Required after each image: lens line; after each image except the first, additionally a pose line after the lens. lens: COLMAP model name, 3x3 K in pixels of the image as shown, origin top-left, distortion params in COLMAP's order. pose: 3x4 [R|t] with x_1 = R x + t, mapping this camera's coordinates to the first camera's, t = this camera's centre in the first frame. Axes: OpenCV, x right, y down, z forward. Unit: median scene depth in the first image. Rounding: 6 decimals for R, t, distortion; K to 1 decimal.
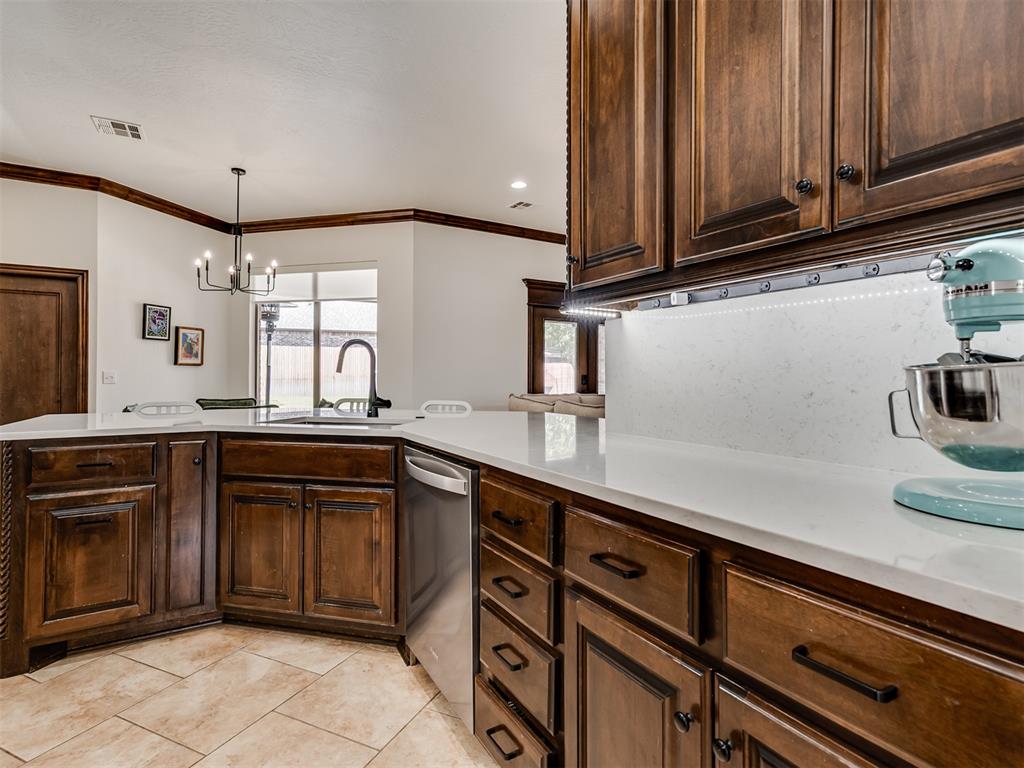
lens RADIAL K [[511.8, 0, 510.1], [0, 511.8, 369.3], [0, 0, 1]] dist [0.002652, 0.000803]
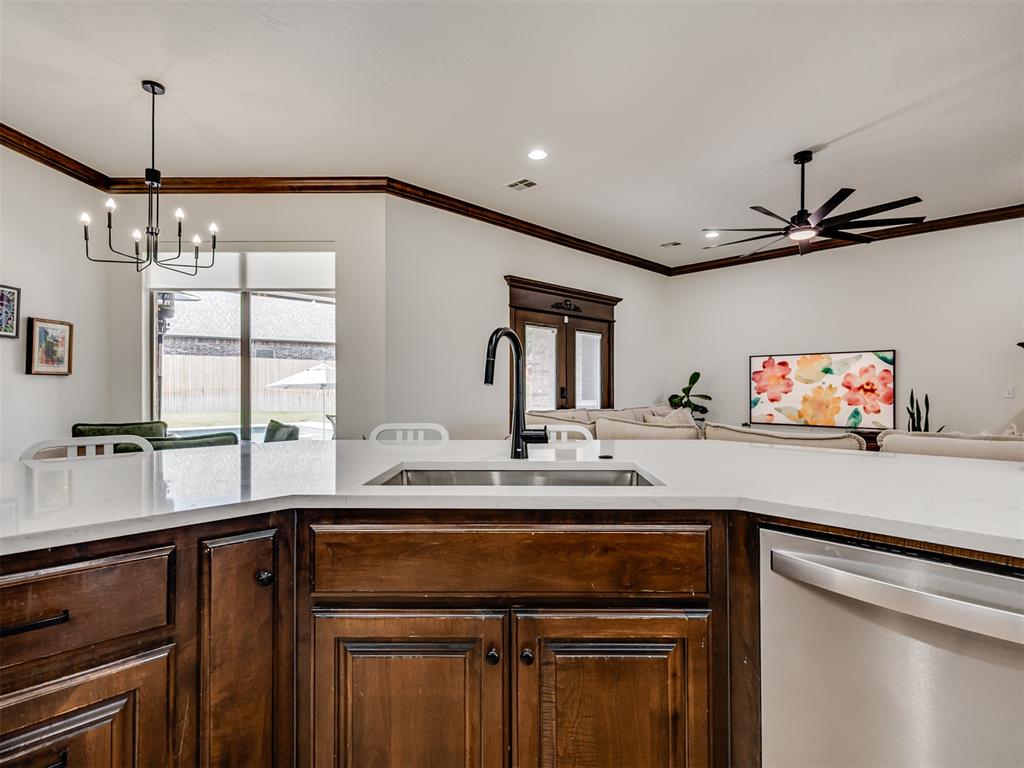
lens RADIAL K [[511.8, 0, 512.3], [0, 511.8, 387.5], [0, 0, 1]] dist [0.002652, 0.000803]
pose [[0.972429, -0.001915, 0.233191, -0.186314], [-0.000514, 0.999946, 0.010356, 0.001406], [-0.233199, -0.010190, 0.972376, 0.186350]]
